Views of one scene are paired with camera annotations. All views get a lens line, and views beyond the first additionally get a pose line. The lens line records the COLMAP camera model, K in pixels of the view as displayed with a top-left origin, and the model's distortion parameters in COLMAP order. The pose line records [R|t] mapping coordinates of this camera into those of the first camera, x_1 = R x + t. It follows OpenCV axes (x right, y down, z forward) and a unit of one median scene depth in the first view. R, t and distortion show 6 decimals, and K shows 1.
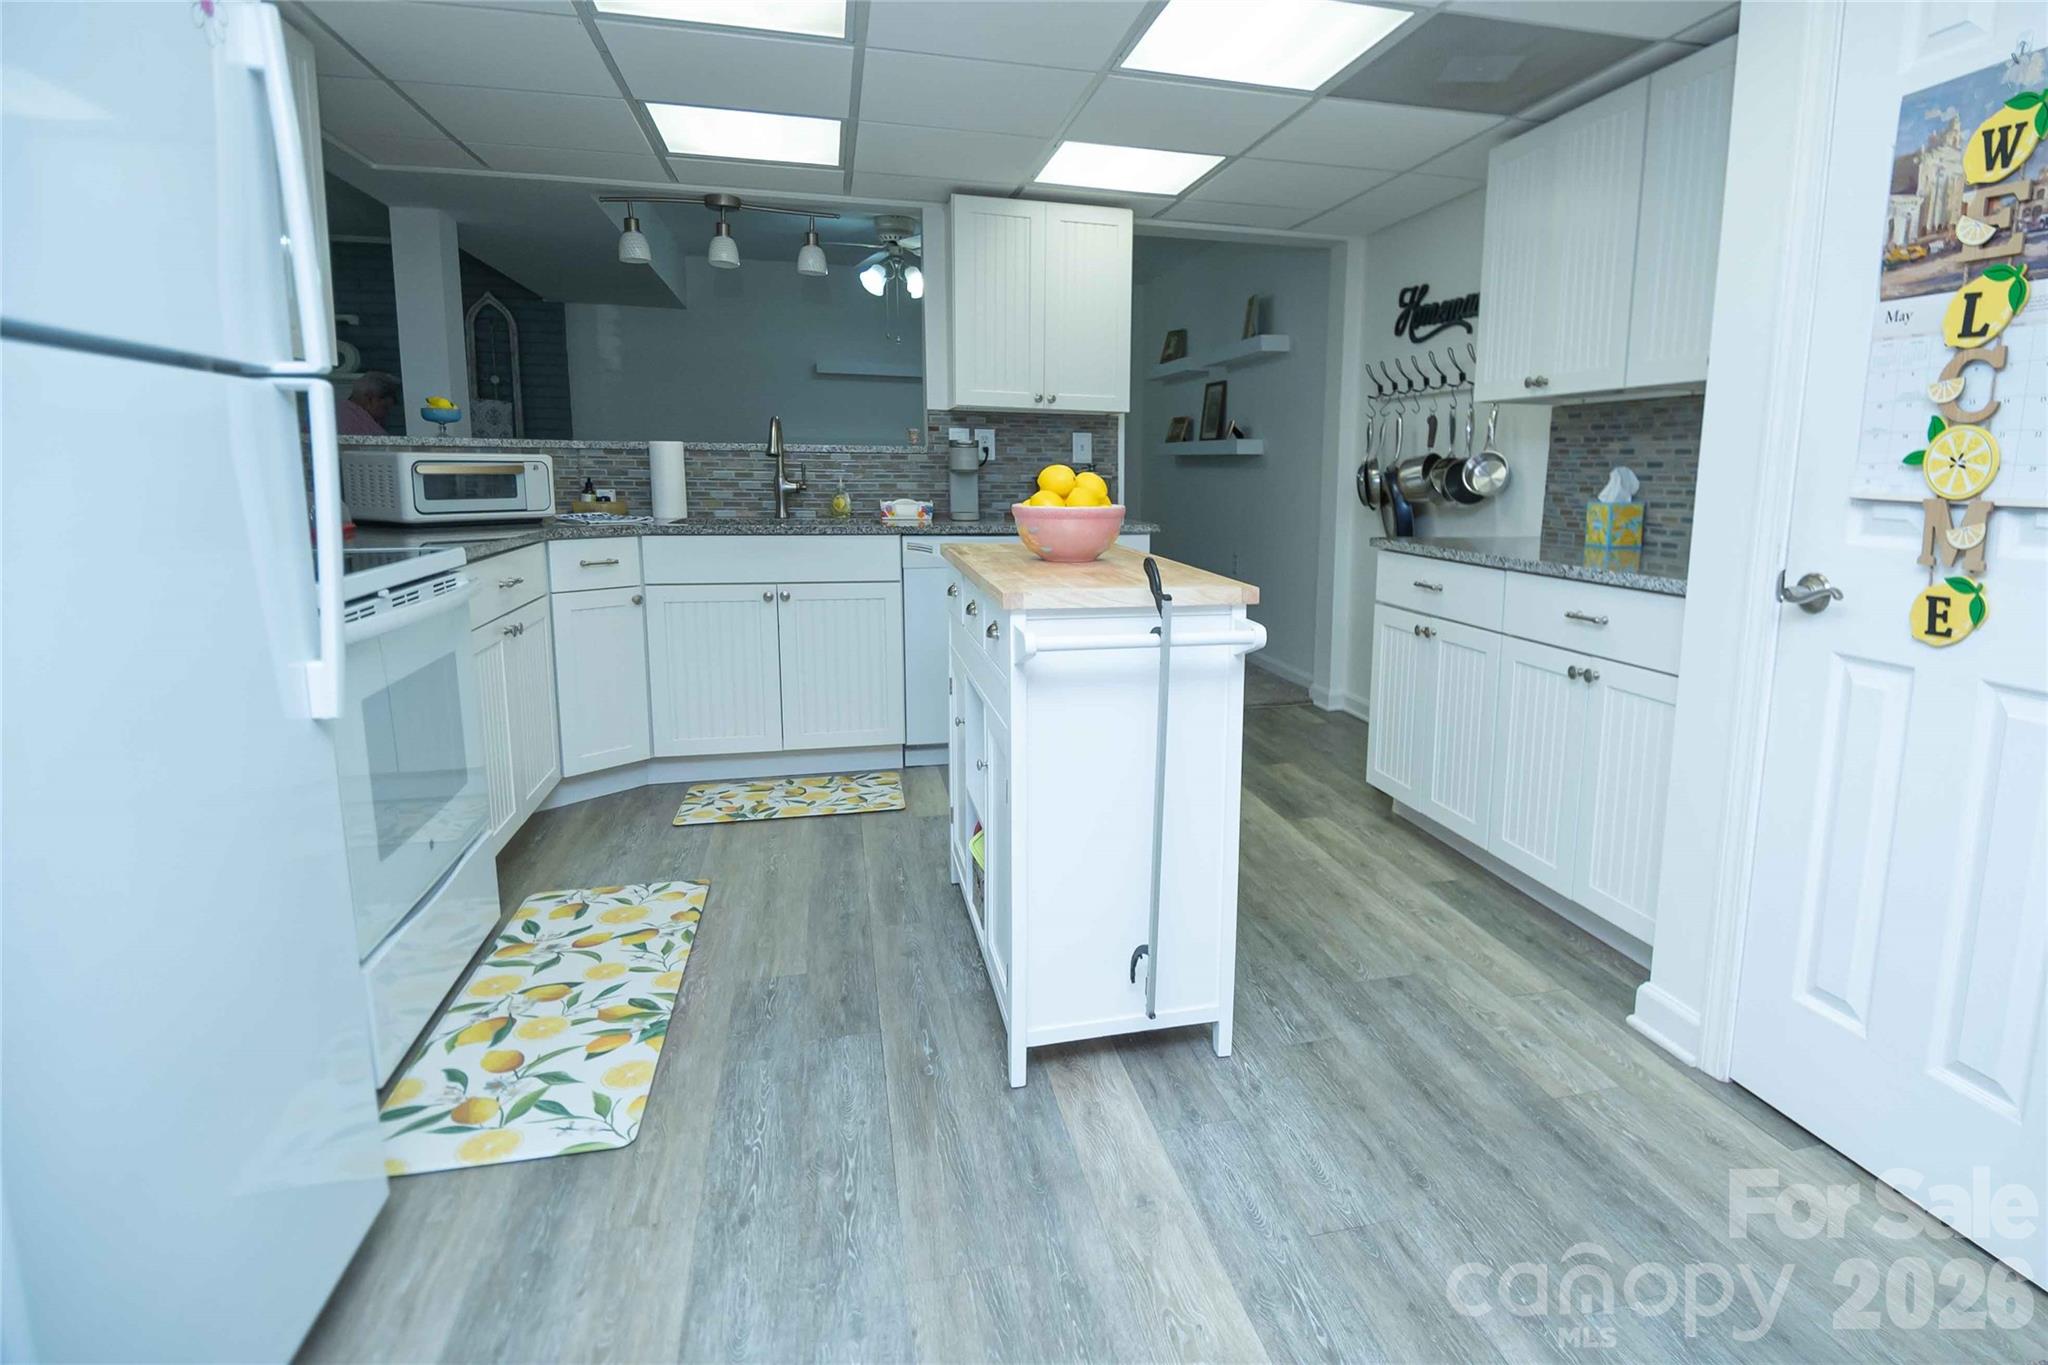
lens RADIAL K [[1093.0, 0, 1136.9], [0, 1093.0, 637.5], [0, 0, 1]] dist [0.025944, -0.030807]
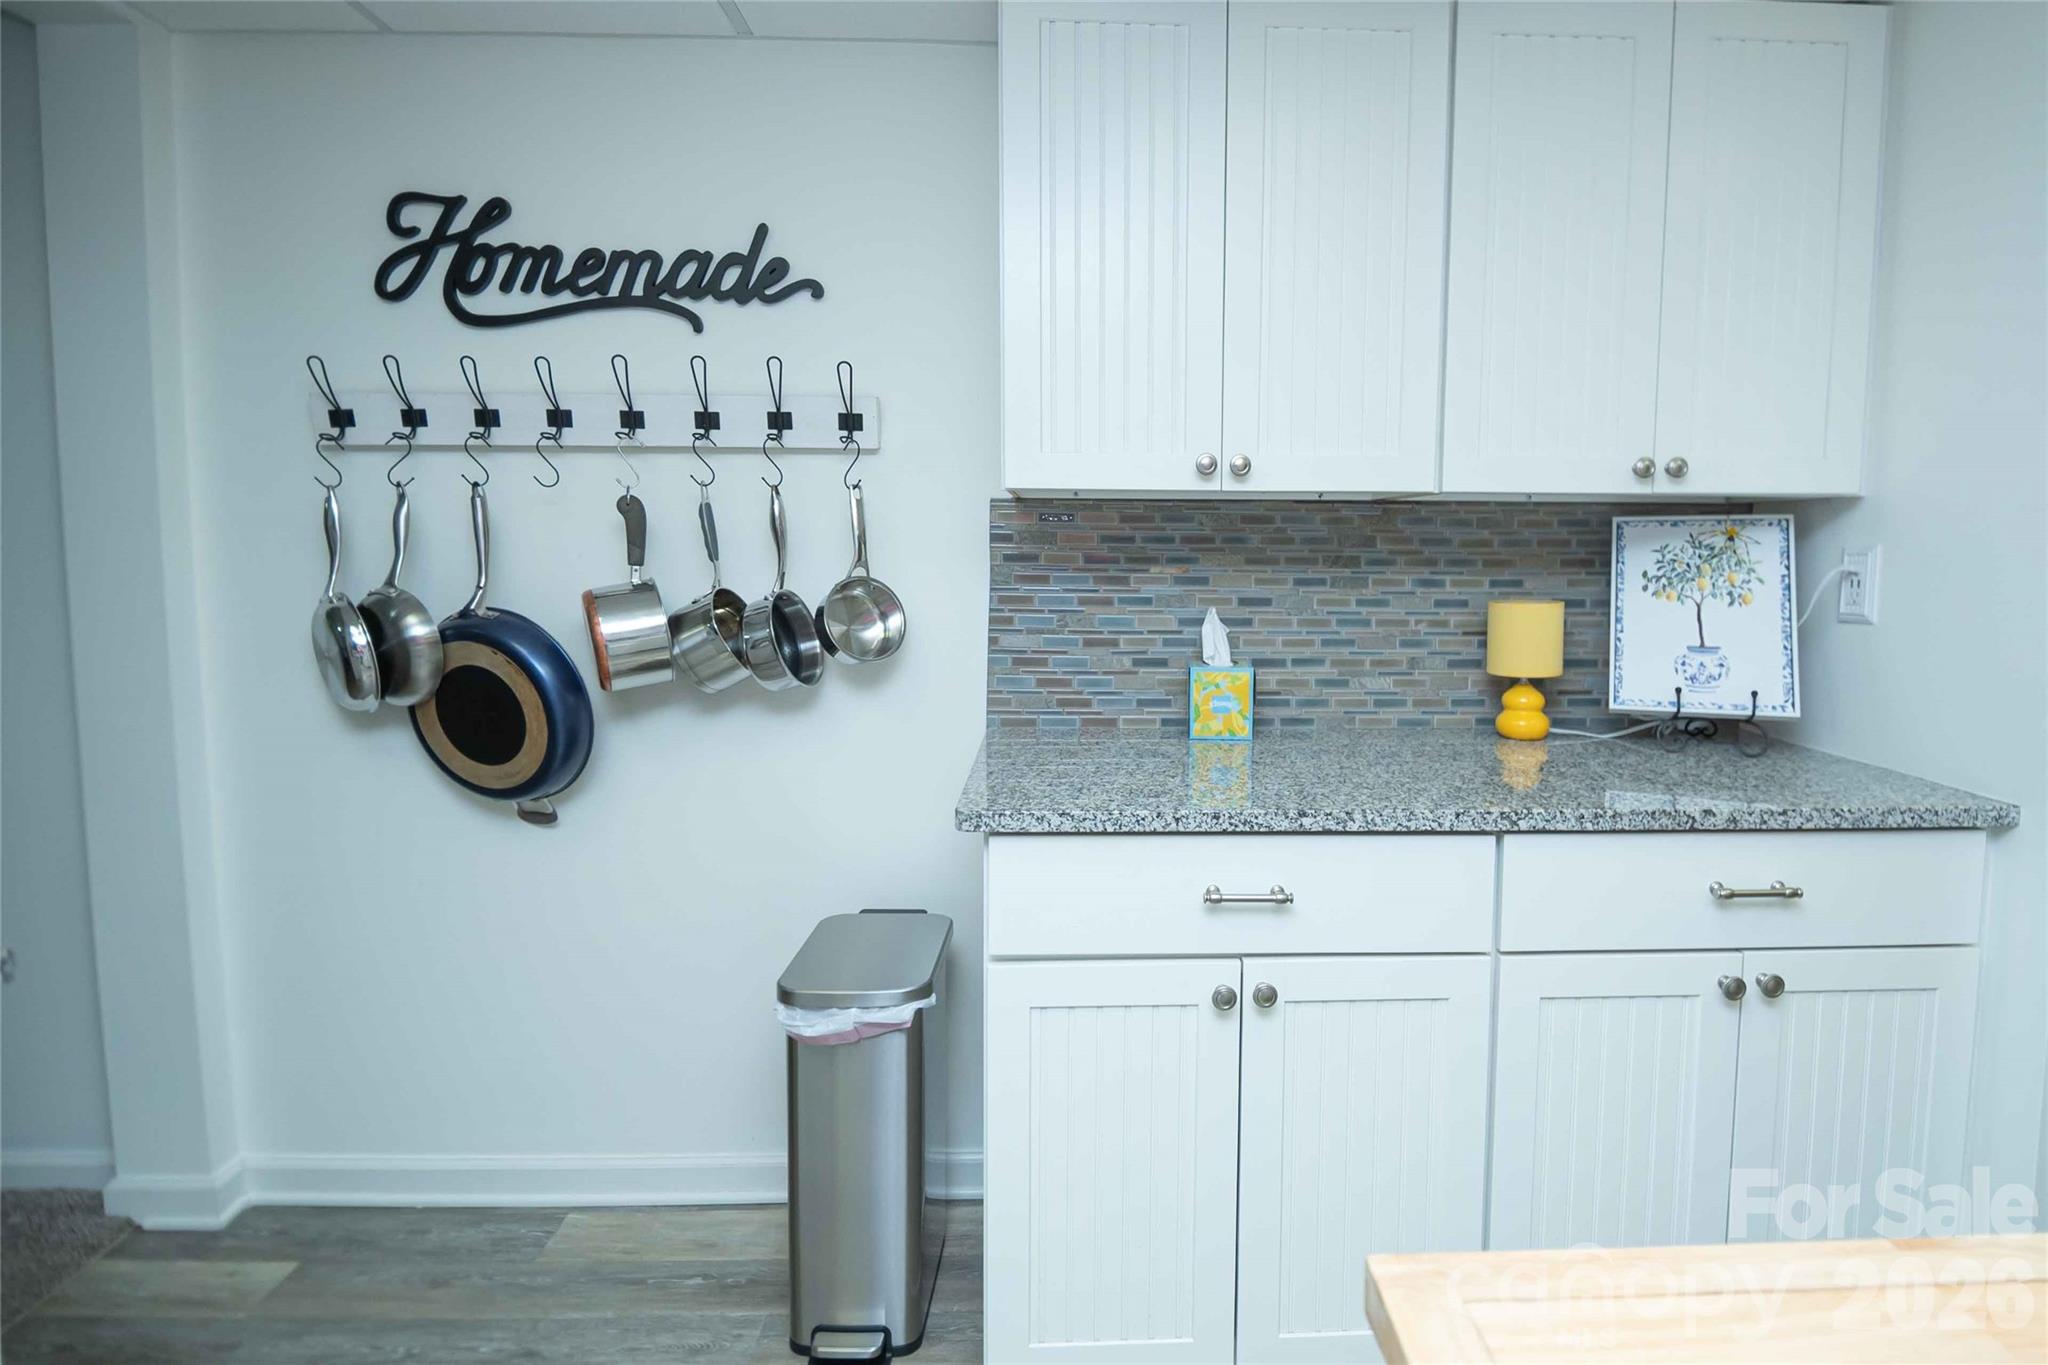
lens RADIAL K [[1093.0, 0, 1136.9], [0, 1093.0, 637.5], [0, 0, 1]] dist [0.025944, -0.030807]
pose [[0.227156, -0.091399, 0.969560, -0.151059], [0.147768, 0.987293, 0.058450, -0.162324], [-0.962583, 0.129992, 0.237775, 0.806103]]
